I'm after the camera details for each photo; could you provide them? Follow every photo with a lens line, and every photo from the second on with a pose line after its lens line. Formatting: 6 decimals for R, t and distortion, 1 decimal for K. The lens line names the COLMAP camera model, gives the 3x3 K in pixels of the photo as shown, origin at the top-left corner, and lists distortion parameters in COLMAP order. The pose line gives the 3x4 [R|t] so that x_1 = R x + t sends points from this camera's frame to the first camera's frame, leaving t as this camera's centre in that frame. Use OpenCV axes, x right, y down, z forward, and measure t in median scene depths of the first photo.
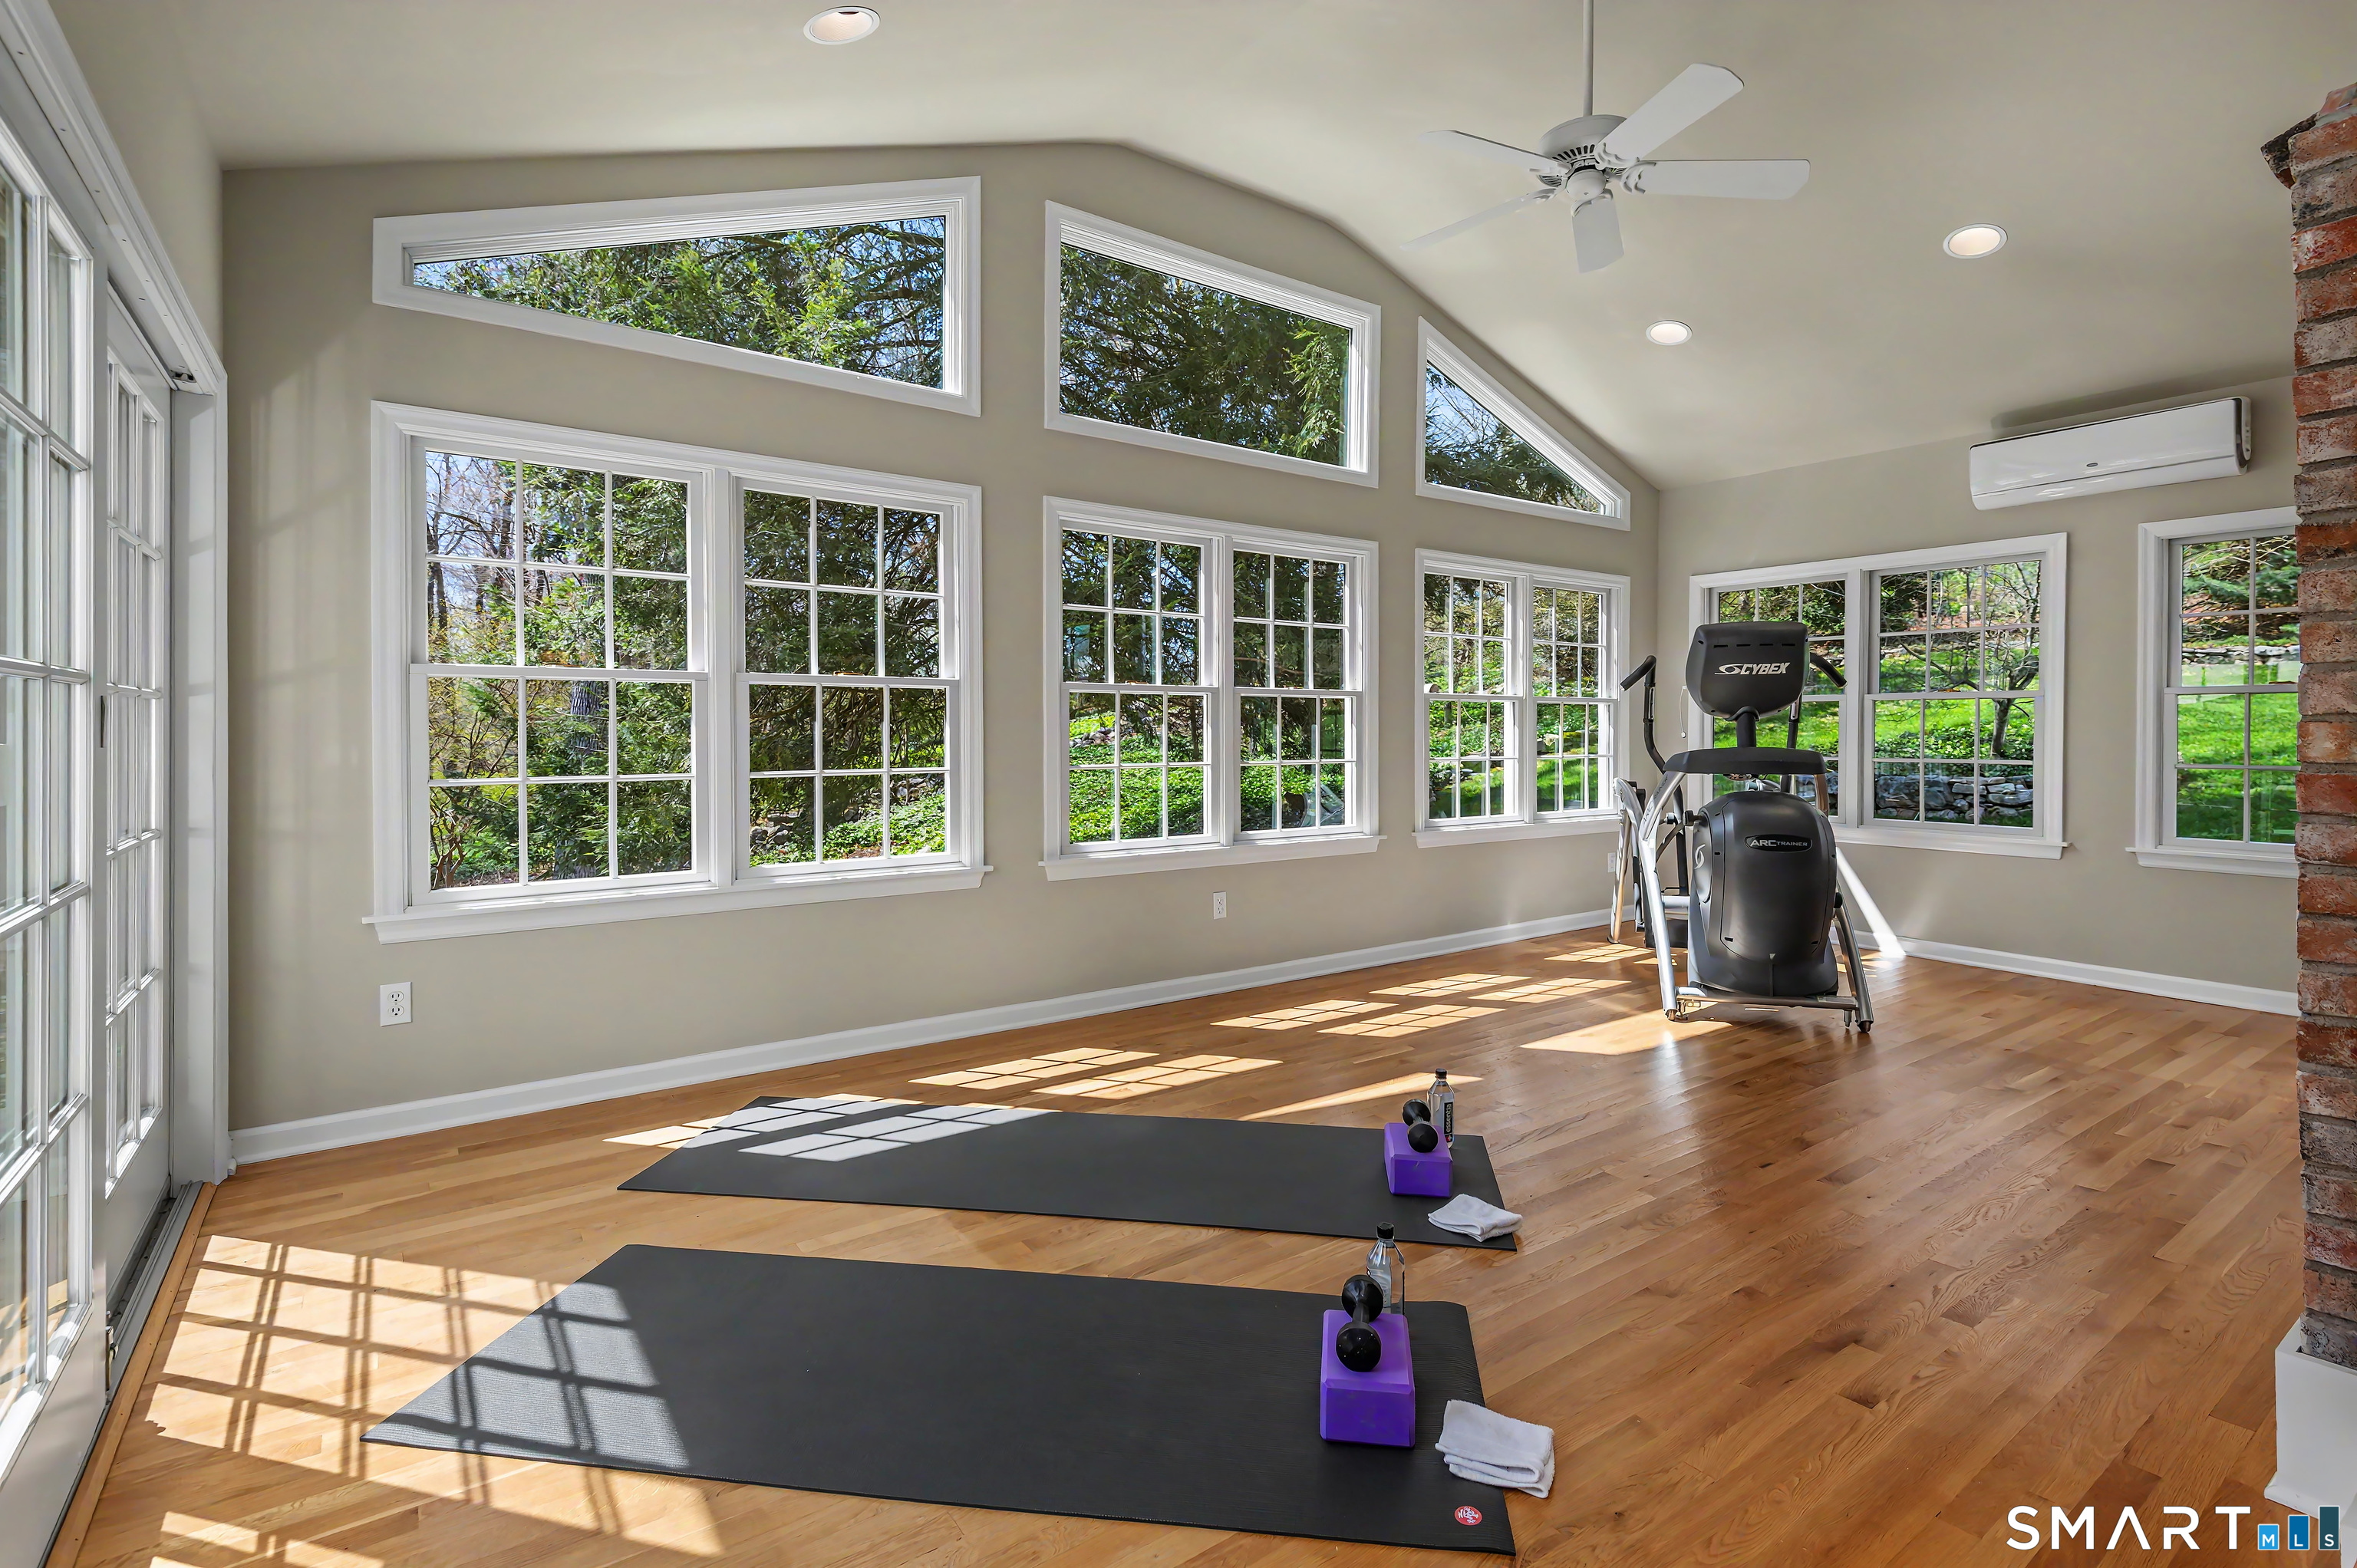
lens RADIAL K [[1108.6, 0, 1182.1], [0, 1108.6, 741.7], [0, 0, 1]] dist [0.090098, -0.000202]
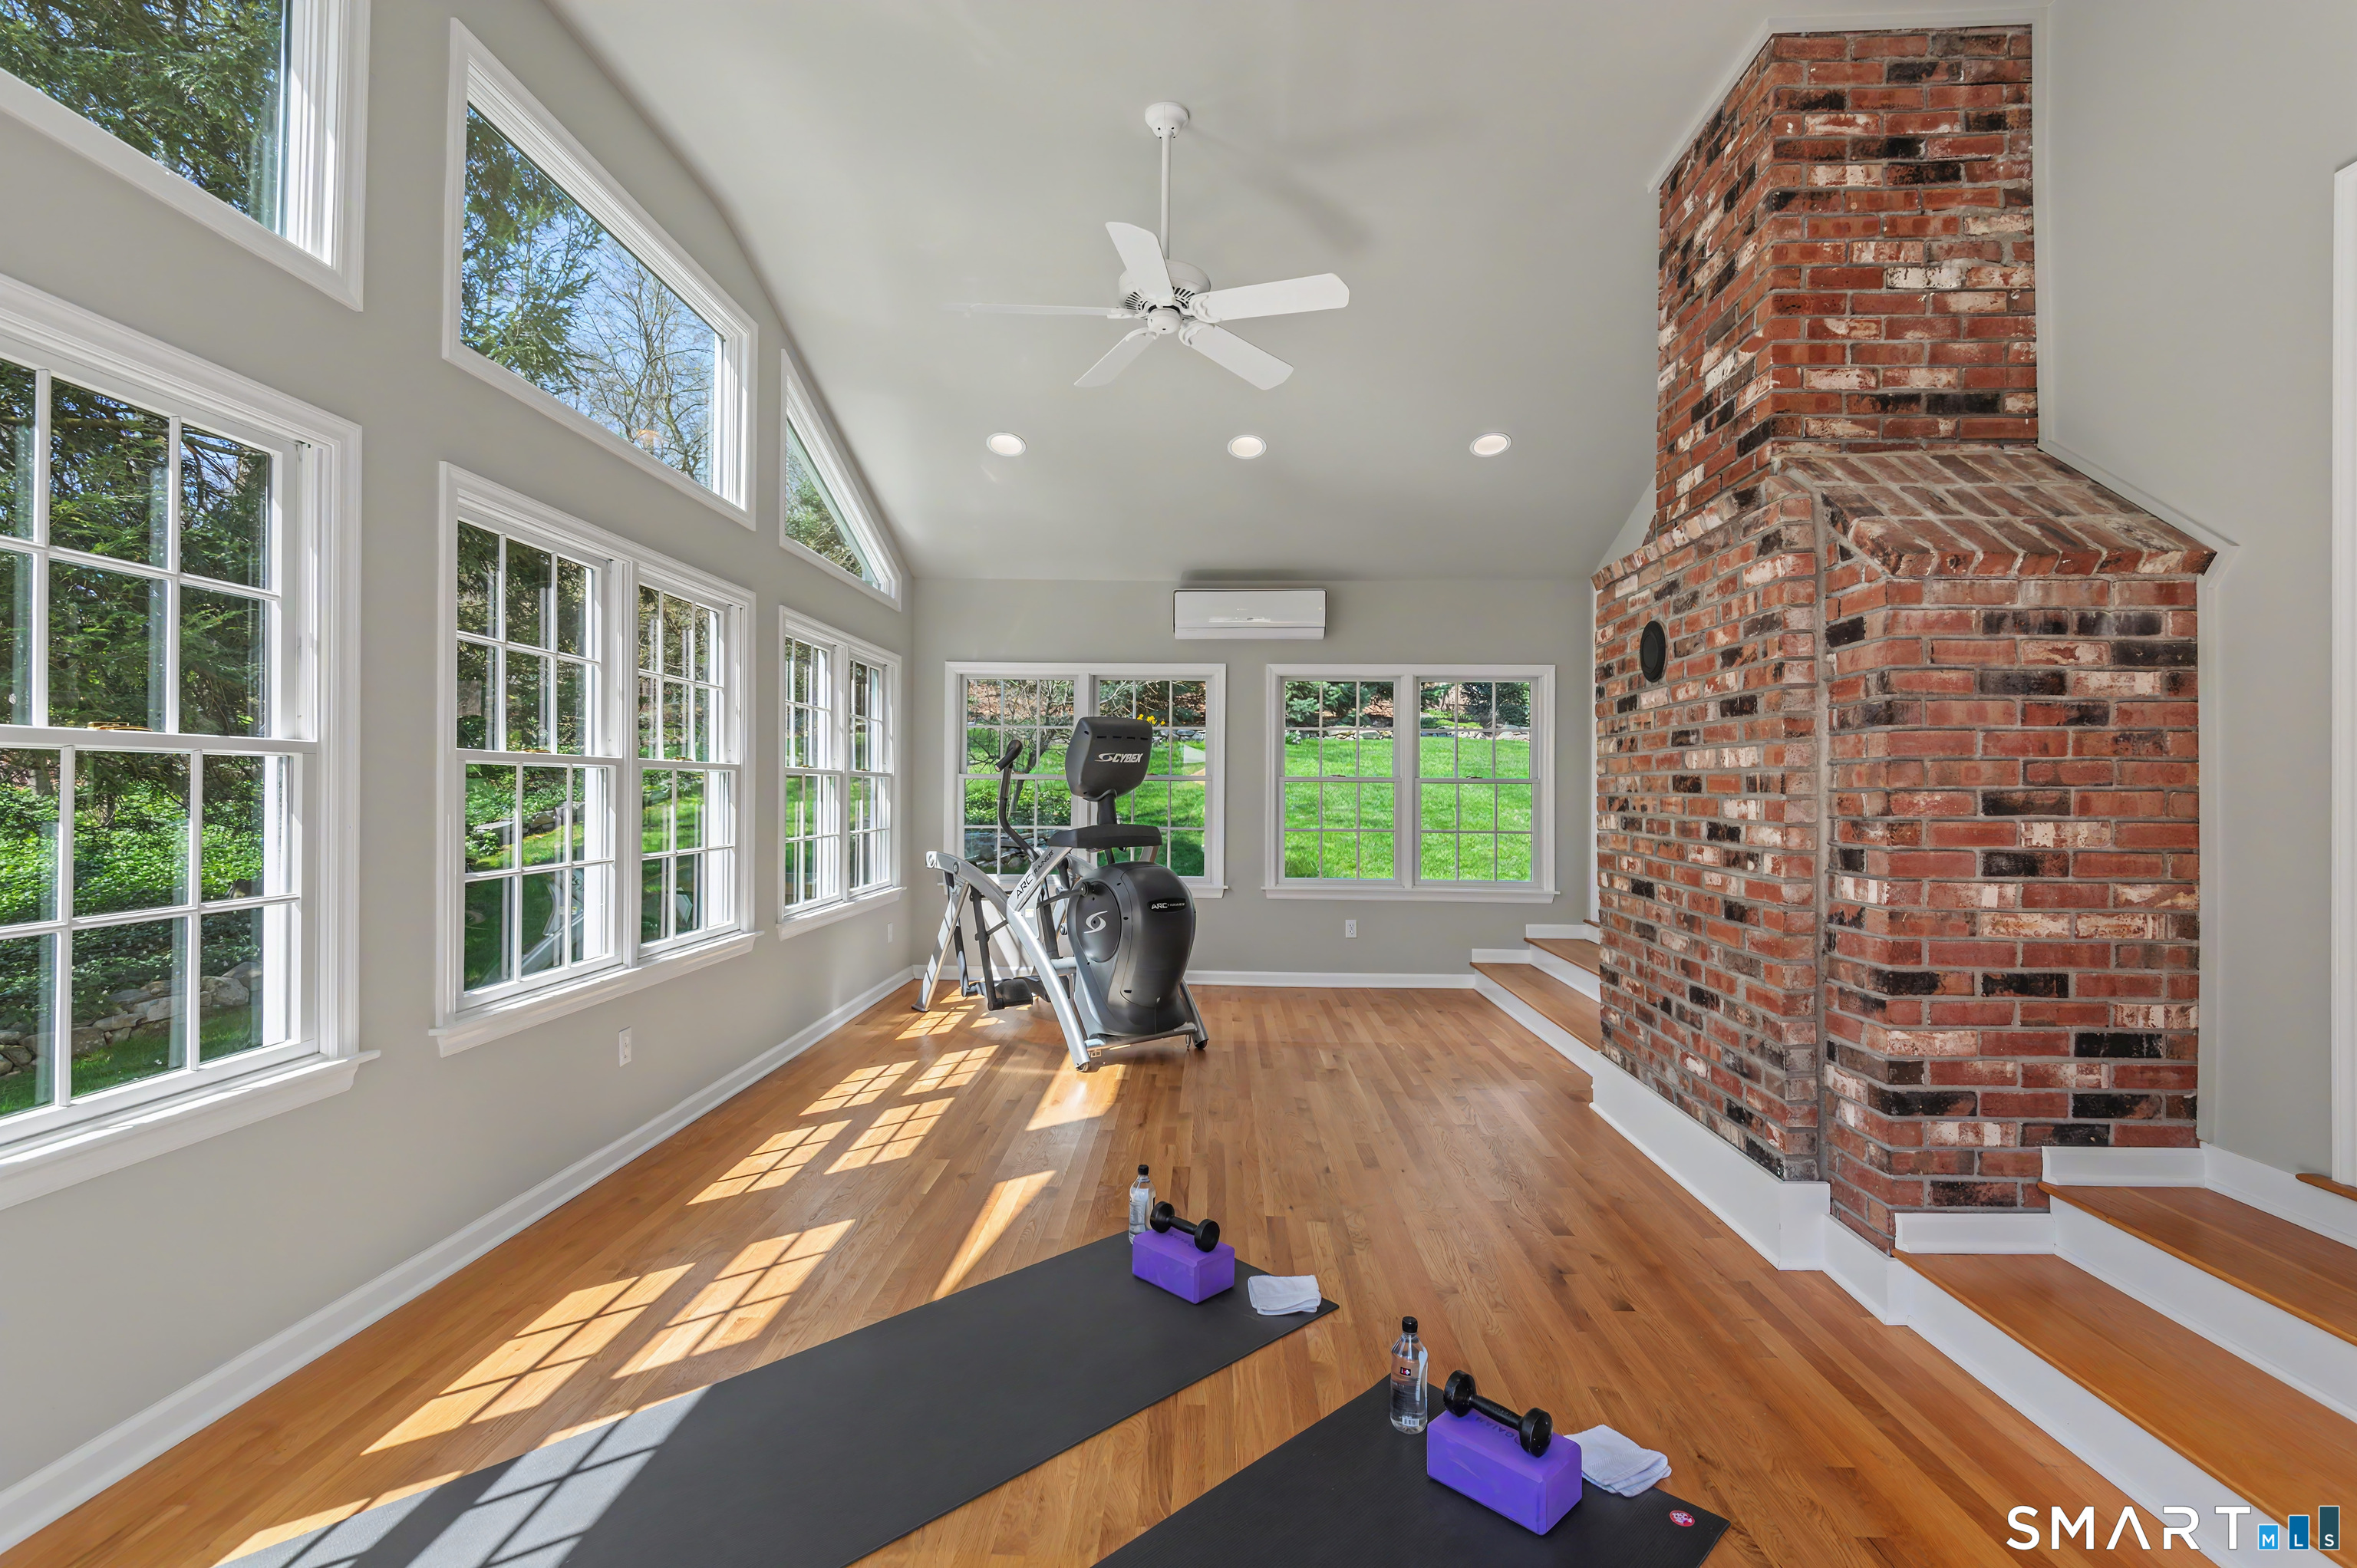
lens RADIAL K [[1100.6, 0, 1178.5], [0, 1100.6, 784.0], [0, 0, 1]] dist [0.042757, -0.000163]
pose [[0.623124, 0.006099, 0.782100, -0.388827], [0.005615, 0.999909, -0.012272, -0.024405], [-0.782103, 0.012039, 0.623033, 0.278722]]
